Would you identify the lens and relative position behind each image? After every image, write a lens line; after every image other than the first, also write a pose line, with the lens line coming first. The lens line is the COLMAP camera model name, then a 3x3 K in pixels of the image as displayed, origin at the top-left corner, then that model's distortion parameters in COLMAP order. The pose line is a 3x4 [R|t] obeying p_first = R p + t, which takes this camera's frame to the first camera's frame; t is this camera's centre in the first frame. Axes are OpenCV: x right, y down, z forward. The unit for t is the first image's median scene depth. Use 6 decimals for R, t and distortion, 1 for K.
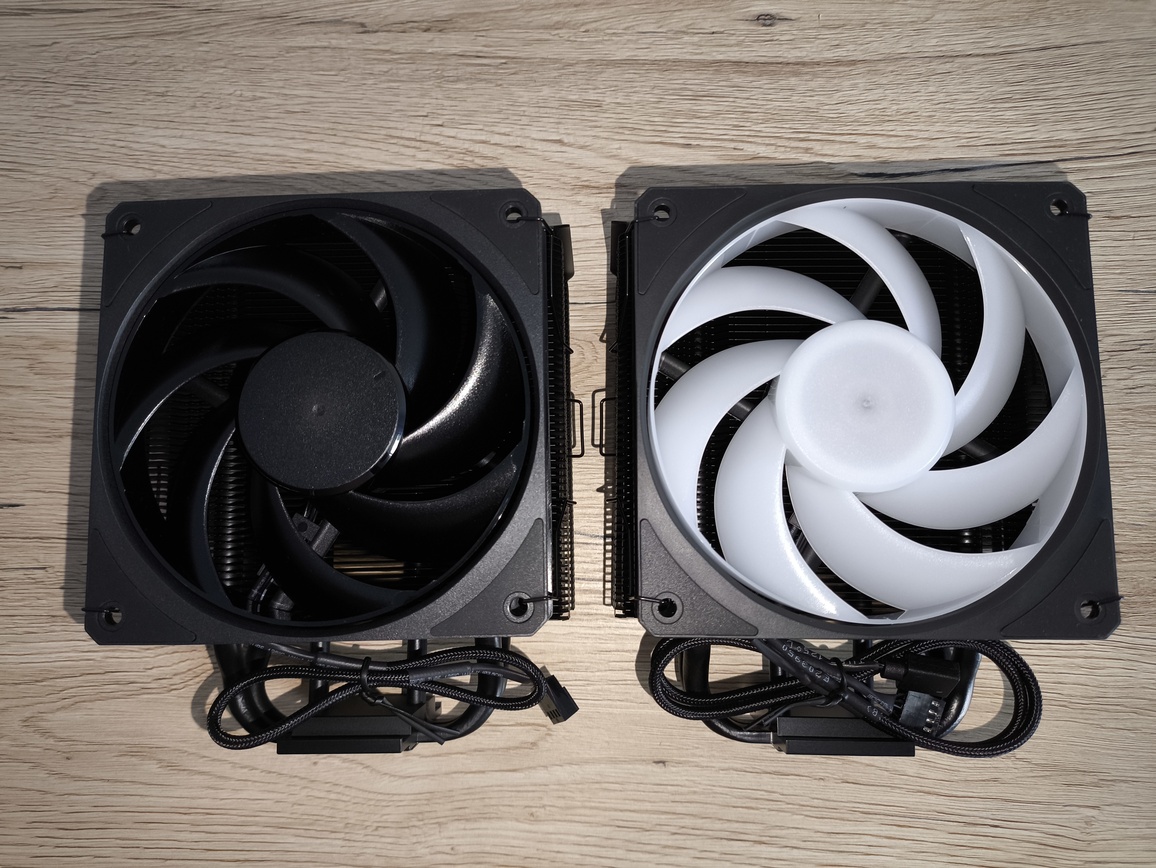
lens RADIAL K [[866.0, 0, 580.0], [0, 866.0, 437.9], [0, 0, 1]] dist [0.095693, -0.178502]
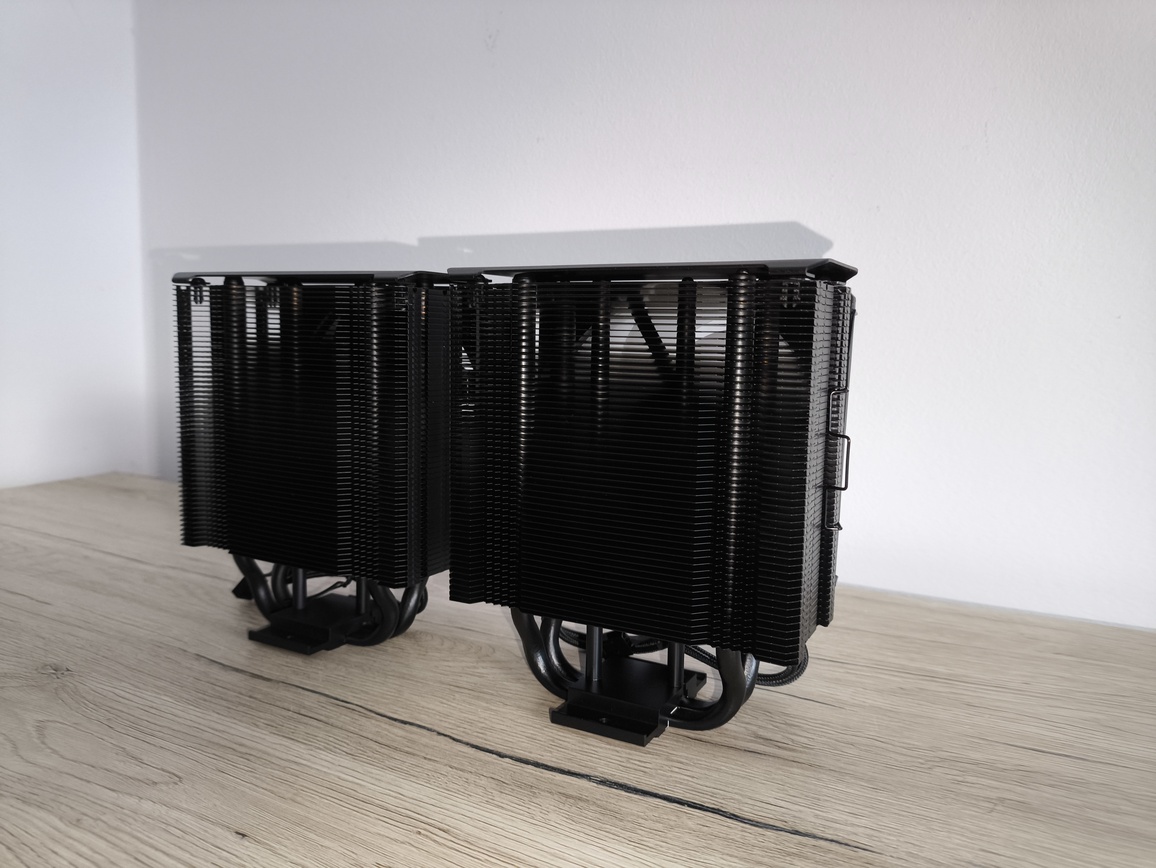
lens RADIAL K [[878.7, 0, 583.6], [0, 878.7, 433.8], [0, 0, 1]] dist [0.027669, -0.075993]
pose [[0.882190, 0.108953, -0.458116, 0.641410], [-0.470826, 0.220562, -0.854210, 0.767389], [0.007974, 0.969268, 0.245876, 0.429582]]
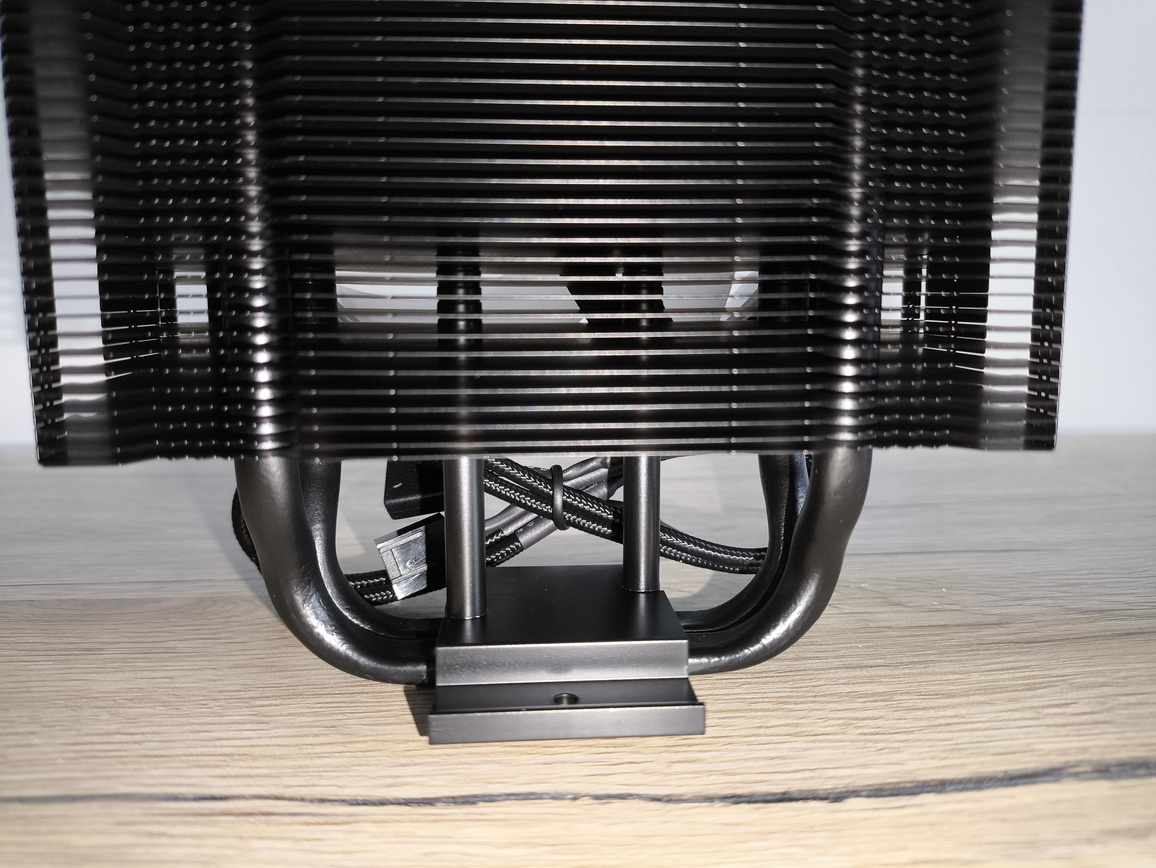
lens RADIAL K [[900.8, 0, 578.9], [0, 900.8, 417.4], [0, 0, 1]] dist [0.008951, -0.091146]
pose [[0.996057, 0.020803, 0.086241, 0.077805], [0.078057, 0.256458, -0.963398, 0.392739], [-0.042158, 0.966331, 0.253823, 0.748196]]
